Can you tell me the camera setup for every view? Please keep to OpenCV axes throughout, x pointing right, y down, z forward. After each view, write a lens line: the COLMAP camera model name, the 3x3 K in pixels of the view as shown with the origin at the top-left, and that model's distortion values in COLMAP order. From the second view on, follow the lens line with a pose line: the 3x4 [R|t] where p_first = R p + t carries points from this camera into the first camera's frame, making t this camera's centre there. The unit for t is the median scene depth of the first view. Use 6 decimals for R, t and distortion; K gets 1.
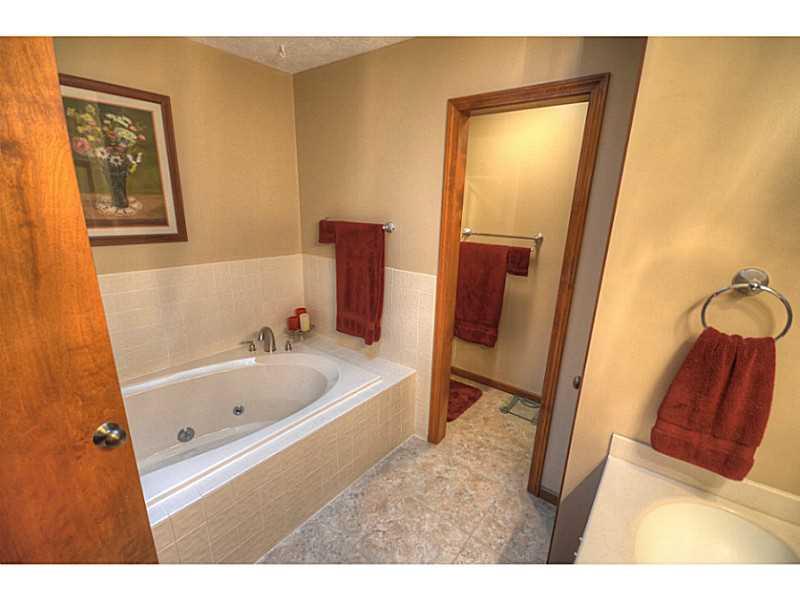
lens RADIAL K [[352.3, 0, 400.3], [0, 352.3, 298.4], [0, 0, 1]] dist [0.008414, -0.007745]
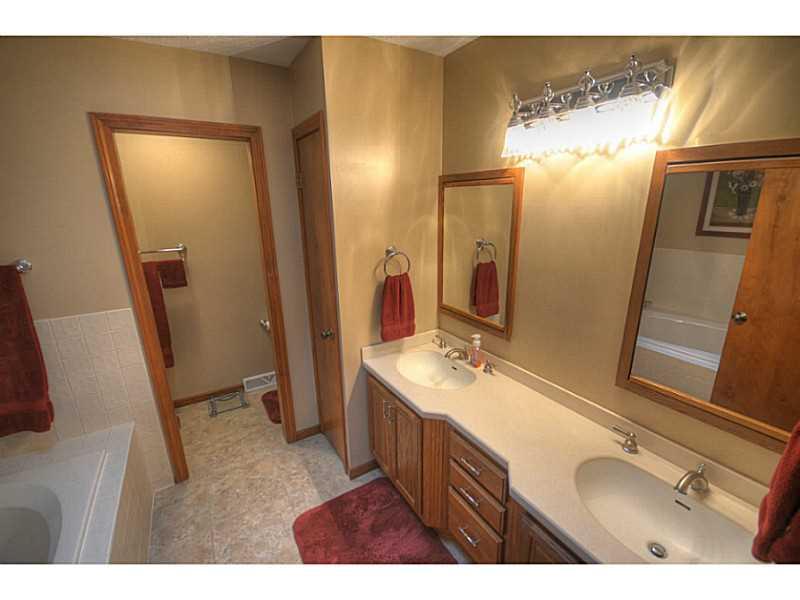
lens RADIAL K [[352.3, 0, 393.8], [0, 352.3, 300.9], [0, 0, 1]] dist [0.008414, -0.007745]
pose [[0.376629, -0.291231, 0.879395, -0.434840], [0.273896, 0.941863, 0.194615, -0.074272], [-0.884947, 0.167565, 0.434500, 0.030877]]
